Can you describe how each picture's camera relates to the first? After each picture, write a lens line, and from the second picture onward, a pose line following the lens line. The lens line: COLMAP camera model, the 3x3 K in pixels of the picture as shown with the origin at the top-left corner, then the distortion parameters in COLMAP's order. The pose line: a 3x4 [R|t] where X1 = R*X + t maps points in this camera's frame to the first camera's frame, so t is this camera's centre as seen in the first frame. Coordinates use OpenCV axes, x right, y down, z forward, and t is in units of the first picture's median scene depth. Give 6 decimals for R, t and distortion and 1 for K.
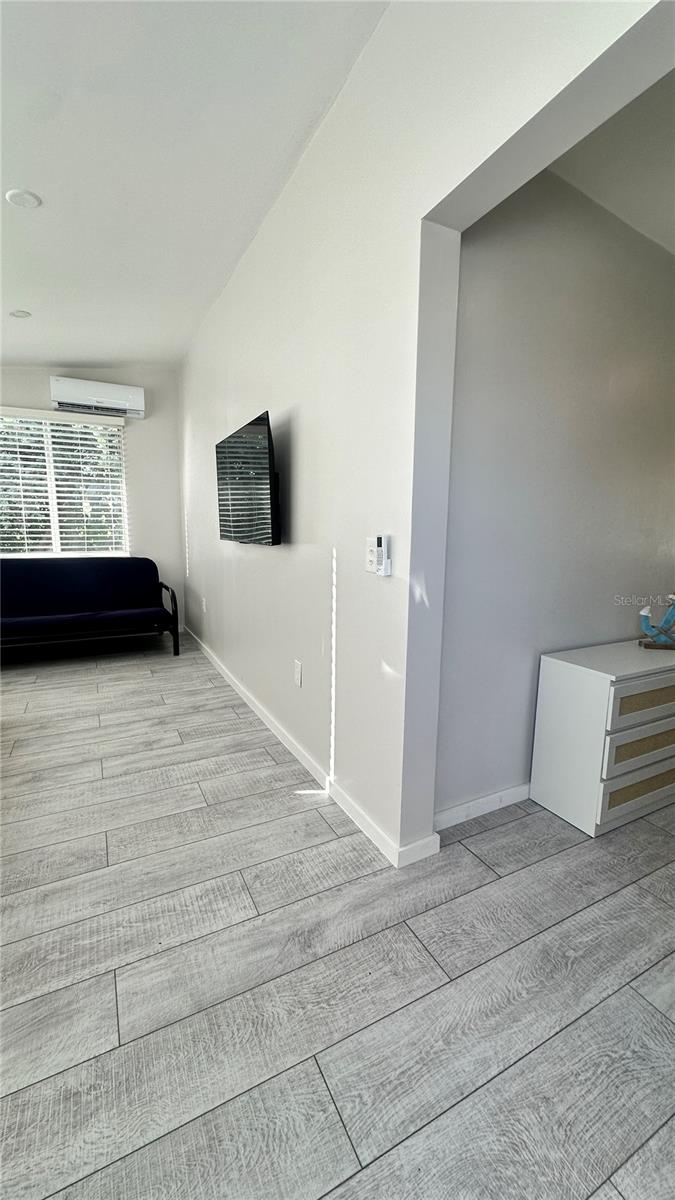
lens RADIAL K [[477.7, 0, 337.3], [0, 477.7, 602.1], [0, 0, 1]] dist [-0.003831, 0.000957]
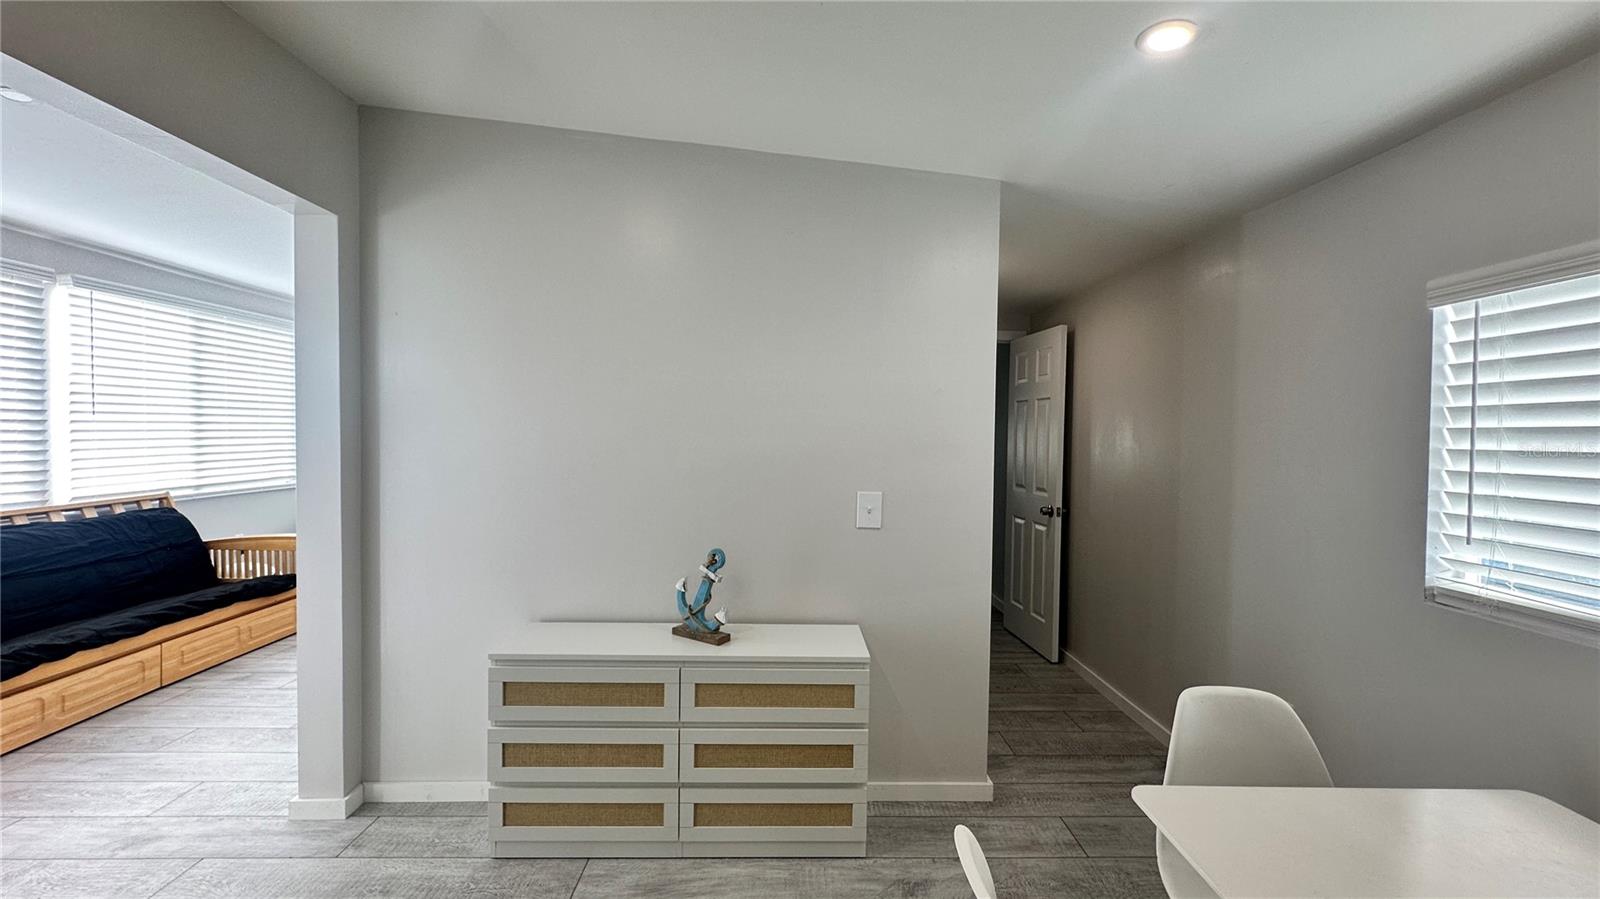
lens RADIAL K [[637.0, 0, 802.1], [0, 637.0, 450.5], [0, 0, 1]] dist [-0.003831, 0.000957]
pose [[0.899949, 0.011793, -0.435836, 1.587882], [-0.070123, 0.990535, -0.117994, -0.109100], [0.430319, 0.136751, 0.892258, 0.181512]]
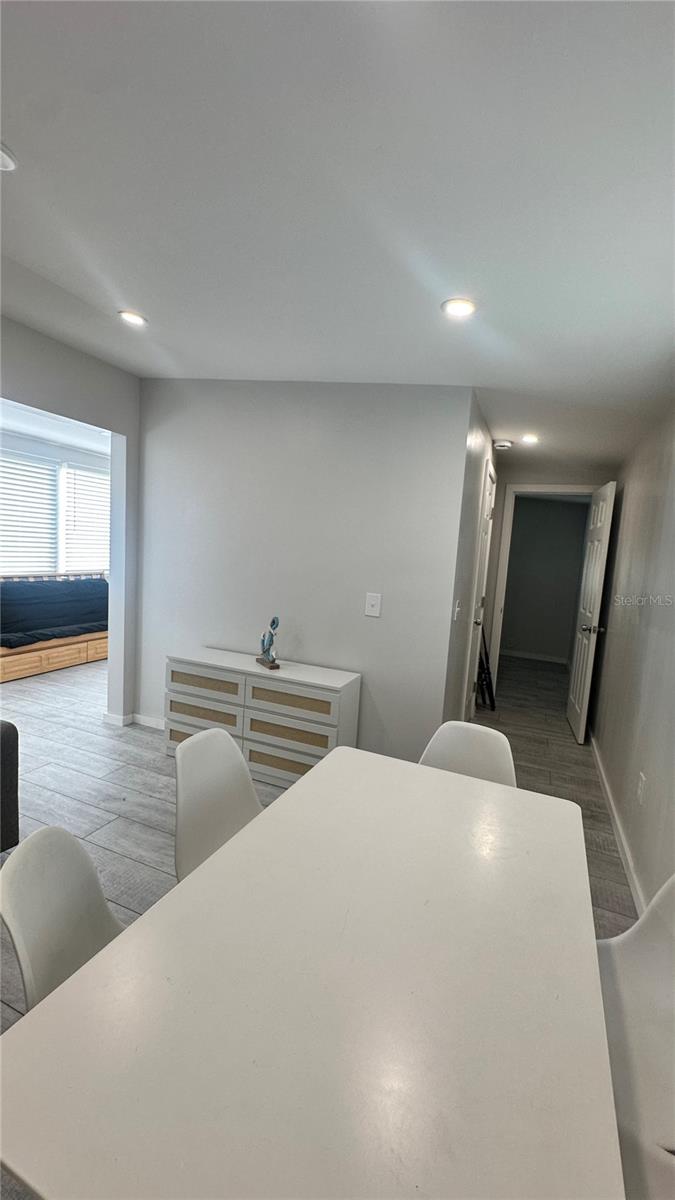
lens RADIAL K [[477.7, 0, 338.1], [0, 477.7, 601.9], [0, 0, 1]] dist [-0.003831, 0.000957]
pose [[0.643100, 0.112104, -0.757532, 2.286766], [-0.174088, 0.984728, -0.002064, -0.139931], [0.745731, 0.133205, 0.652795, 0.311805]]
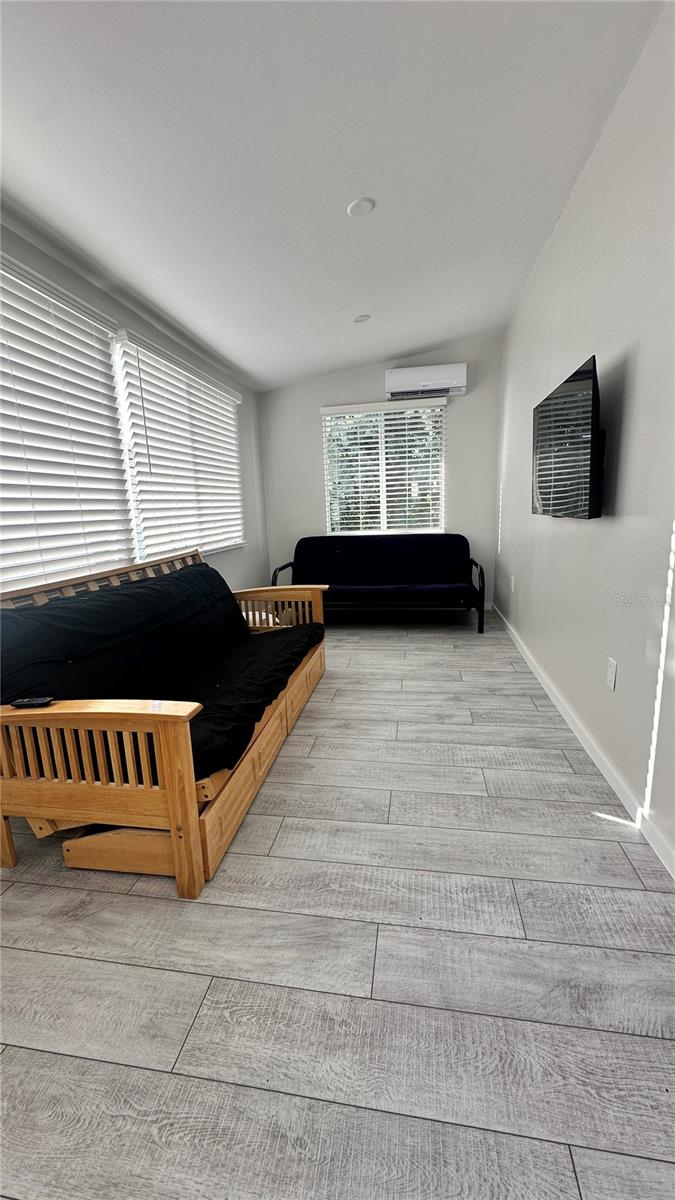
lens RADIAL K [[477.7, 0, 338.8], [0, 477.7, 601.1], [0, 0, 1]] dist [-0.003831, 0.000957]
pose [[0.799726, 0.077029, -0.595402, 0.031589], [-0.048146, 0.996769, 0.064286, -0.009814], [0.598431, -0.022745, 0.800852, 0.080239]]
